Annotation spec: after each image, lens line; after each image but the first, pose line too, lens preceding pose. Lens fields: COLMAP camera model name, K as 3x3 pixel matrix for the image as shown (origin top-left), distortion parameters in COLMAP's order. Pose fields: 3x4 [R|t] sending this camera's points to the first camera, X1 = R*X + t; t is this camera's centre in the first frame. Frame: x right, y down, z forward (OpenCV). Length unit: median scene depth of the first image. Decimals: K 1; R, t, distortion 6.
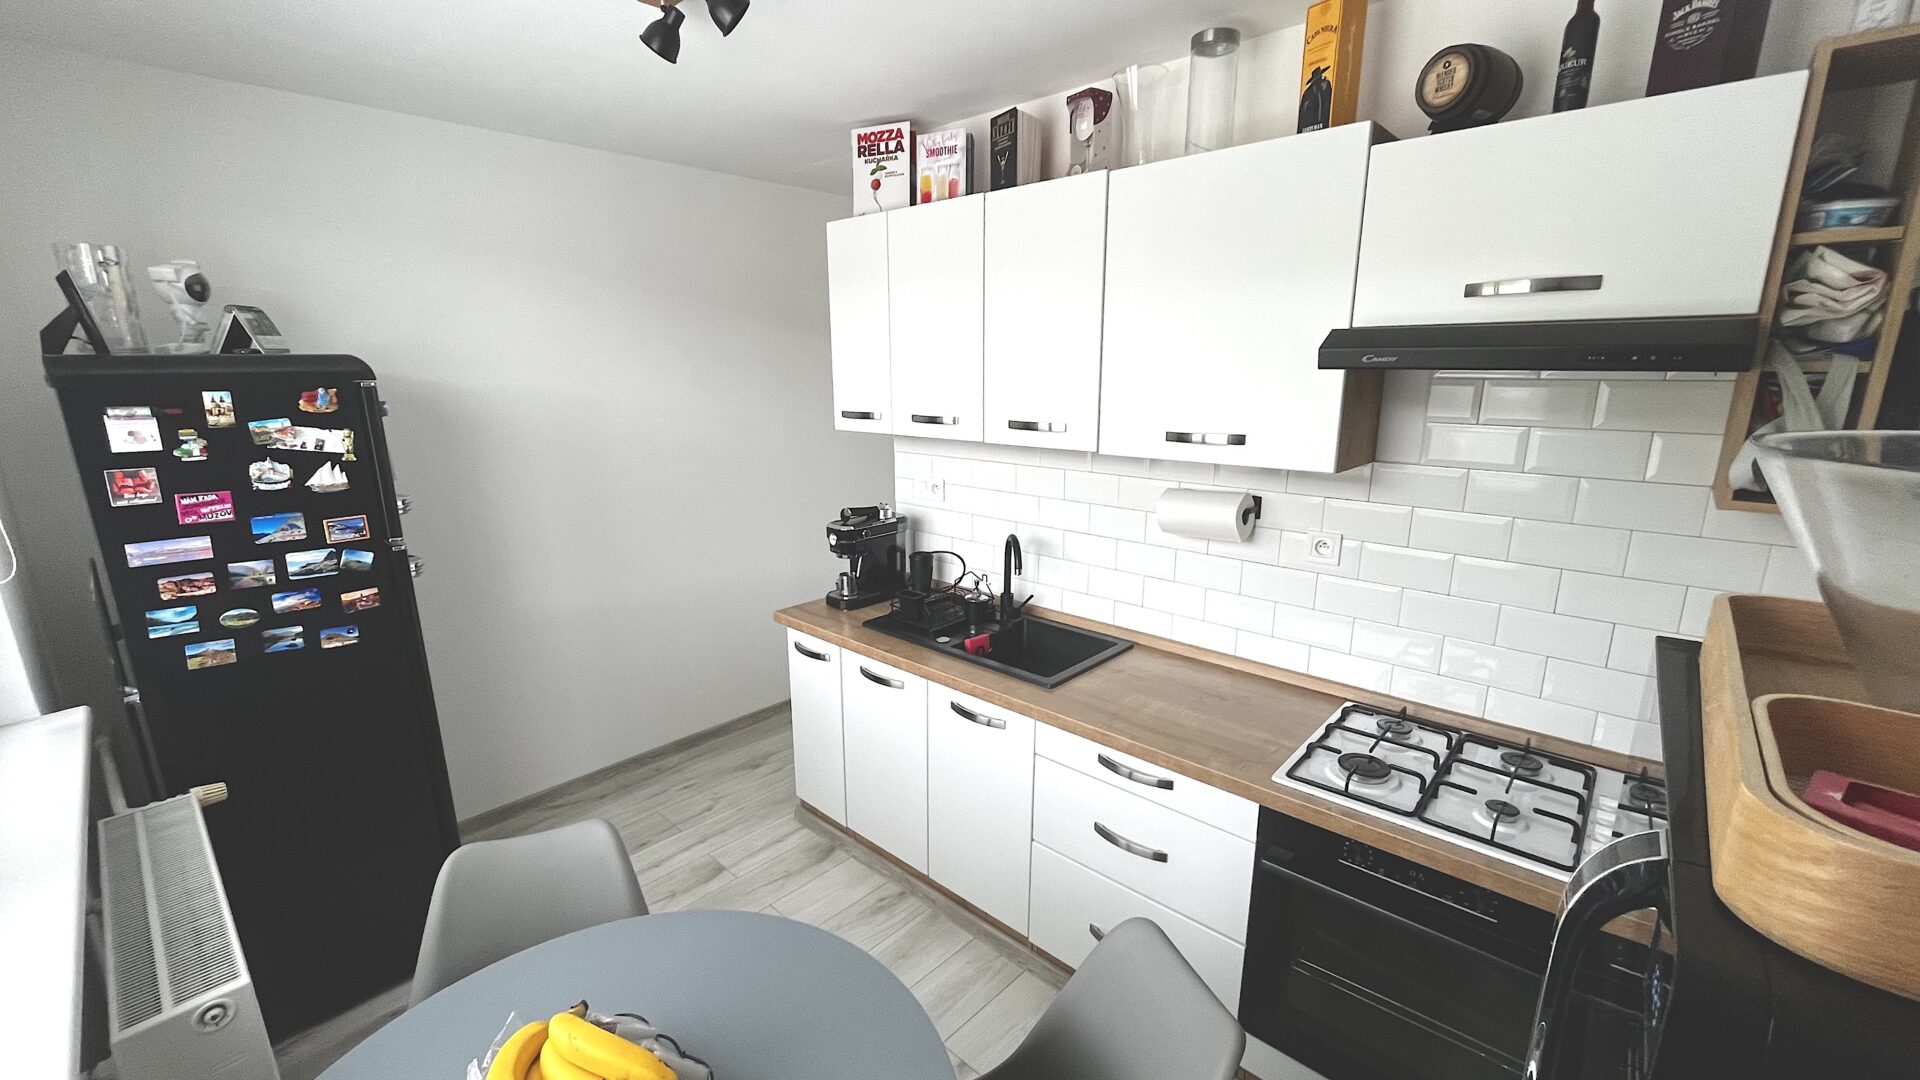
lens RADIAL K [[714.6, 0, 964.7], [0, 714.6, 547.8], [0, 0, 1]] dist [-0.009541, 0.000089]
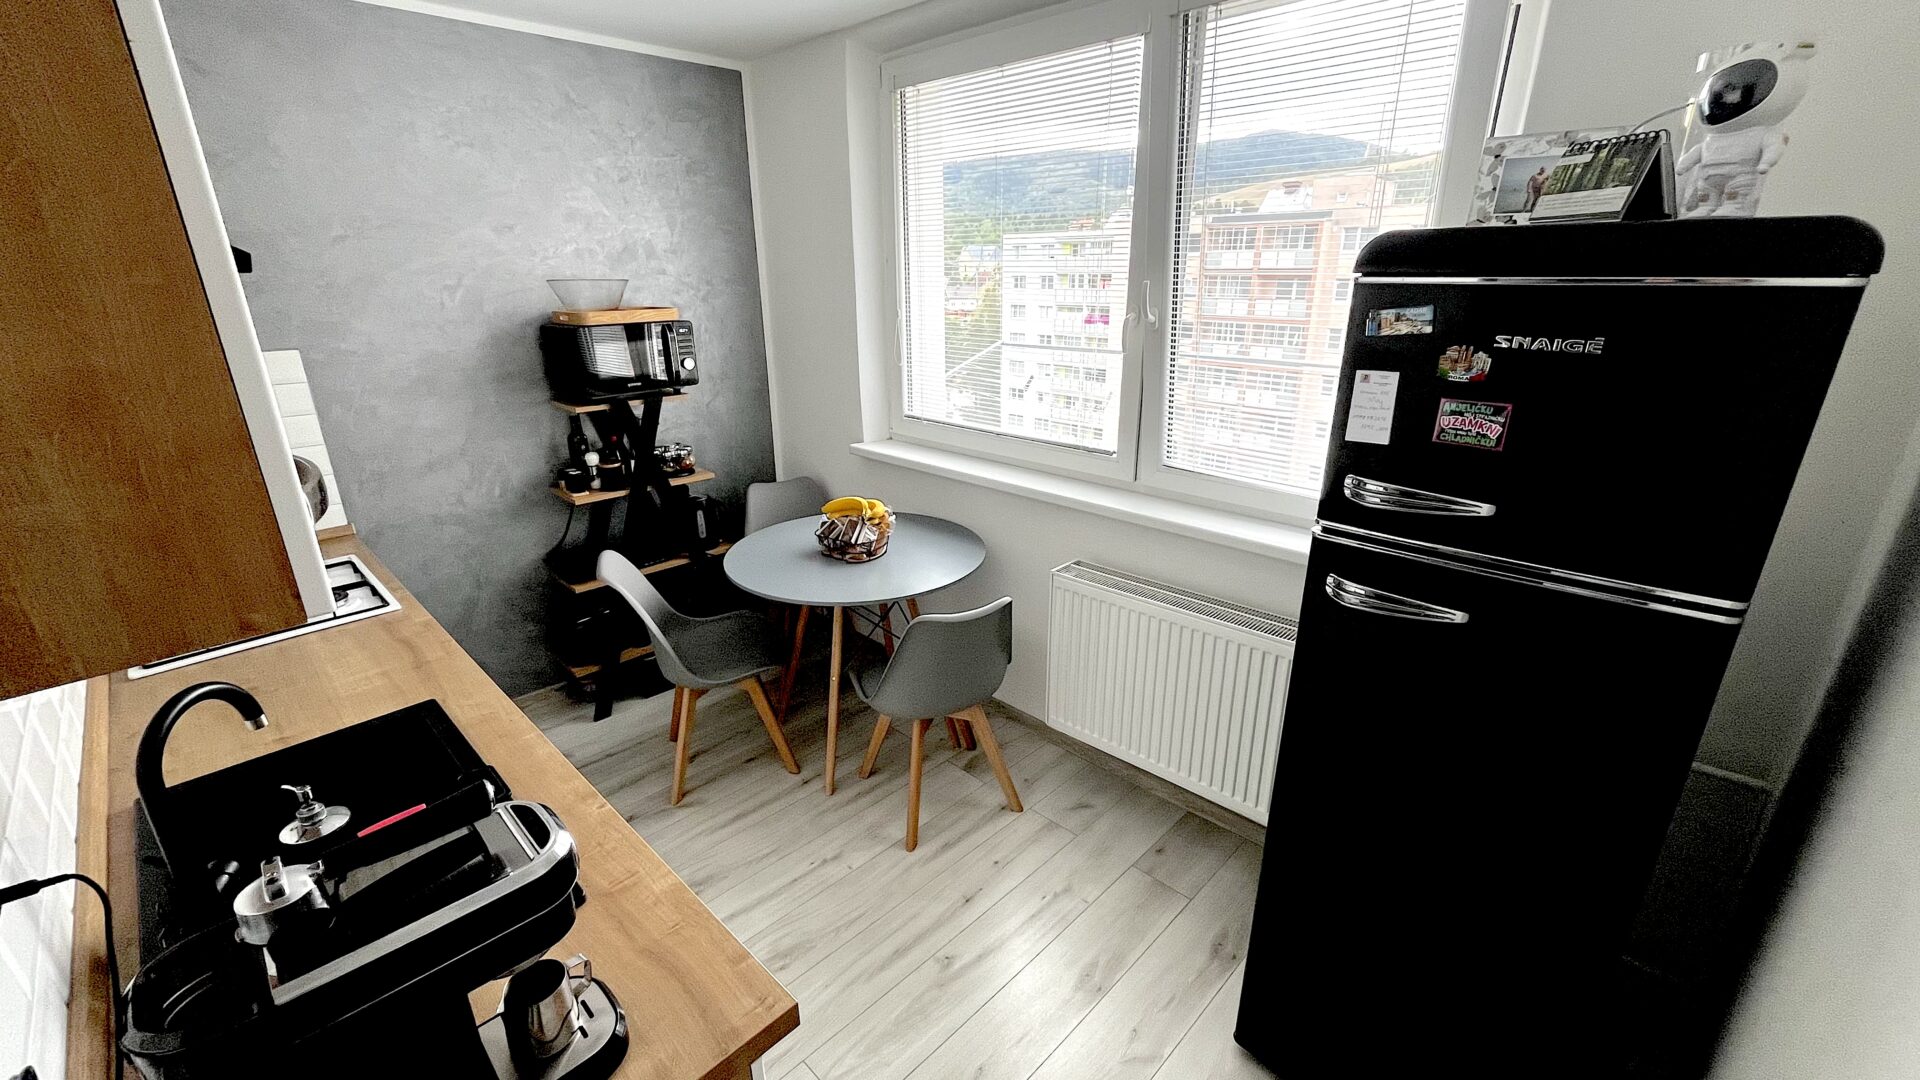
lens RADIAL K [[775.4, 0, 957.9], [0, 775.4, 546.0], [0, 0, 1]] dist [-0.003002, 0.000786]
pose [[-0.996706, -0.028990, 0.075738, -0.453851], [0.017171, 0.837307, 0.546463, -0.346628], [-0.079258, 0.545964, -0.834051, 1.384146]]
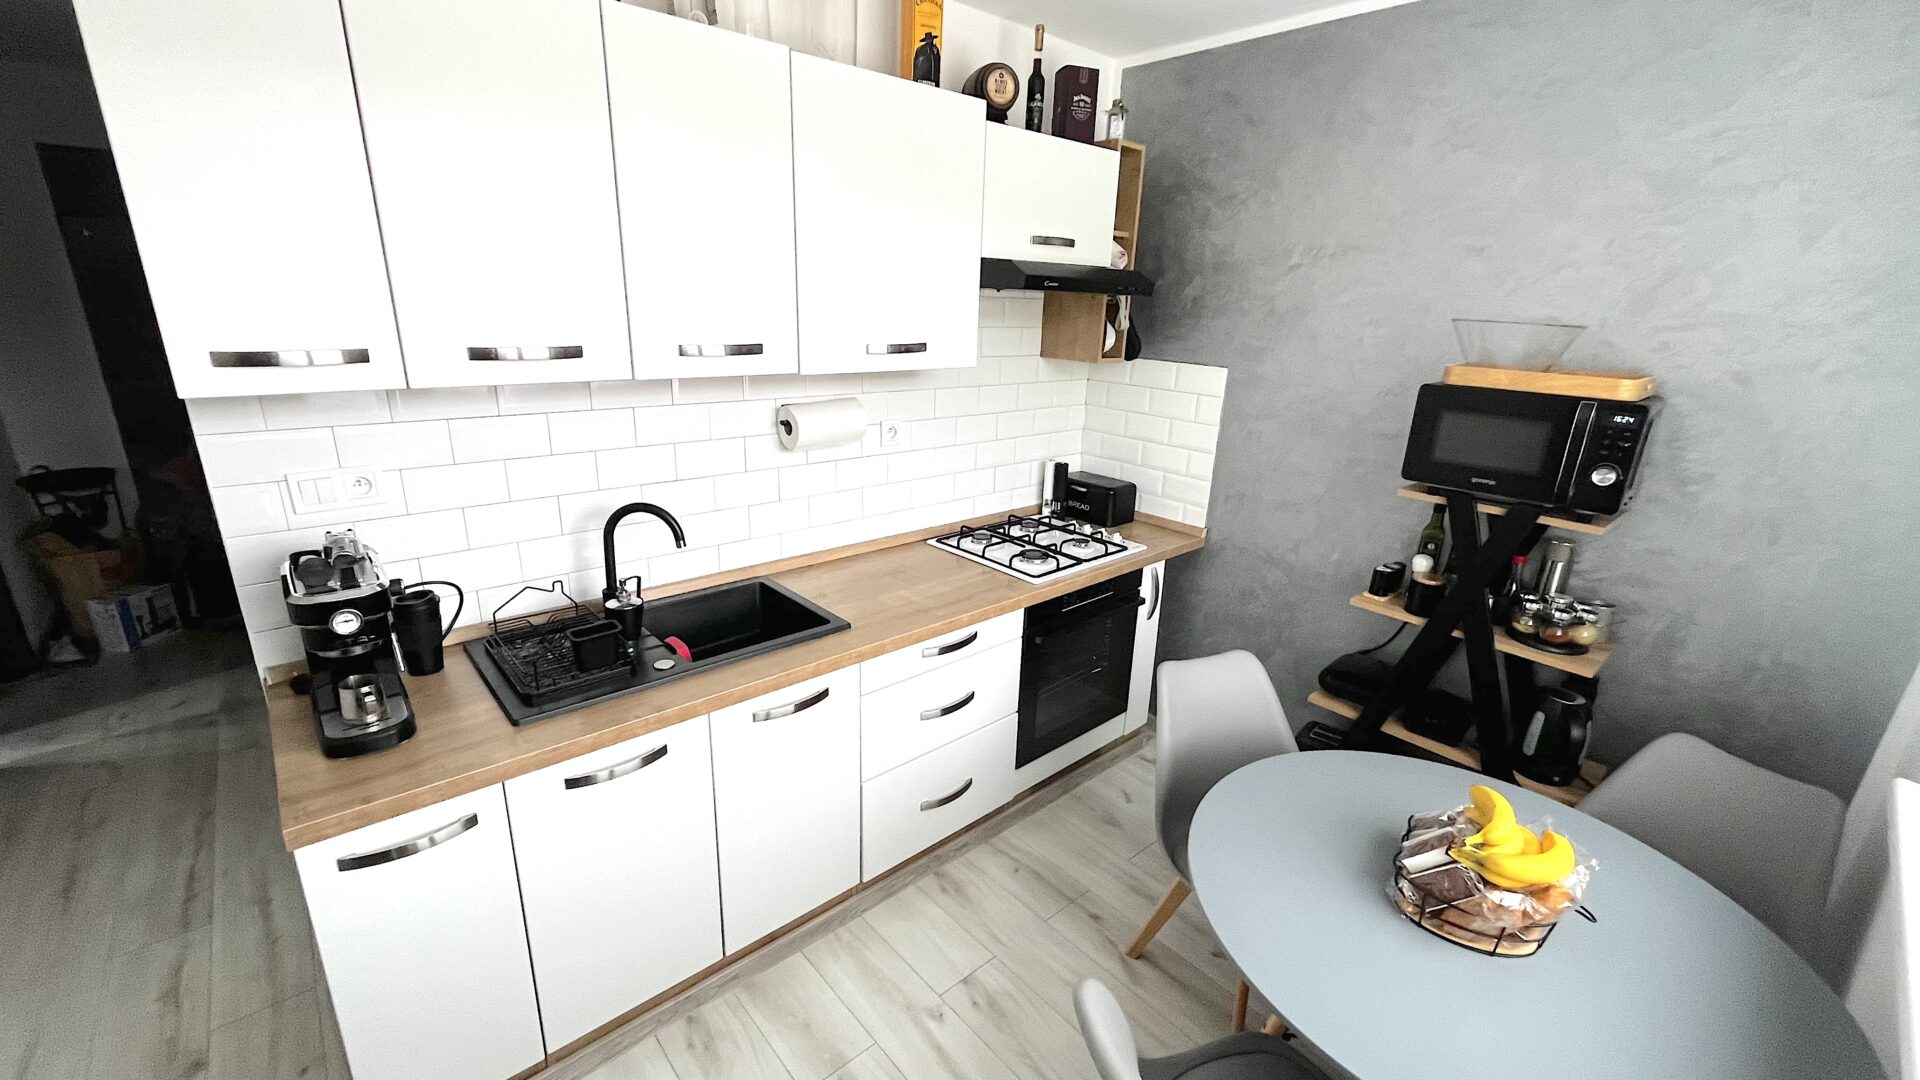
lens RADIAL K [[775.4, 0, 957.9], [0, 775.4, 546.0], [0, 0, 1]] dist [-0.003002, 0.000786]
pose [[0.140338, -0.313181, 0.939267, -0.713270], [0.194074, 0.938954, 0.284080, -0.152735], [-0.970897, 0.142420, 0.192552, 0.577474]]
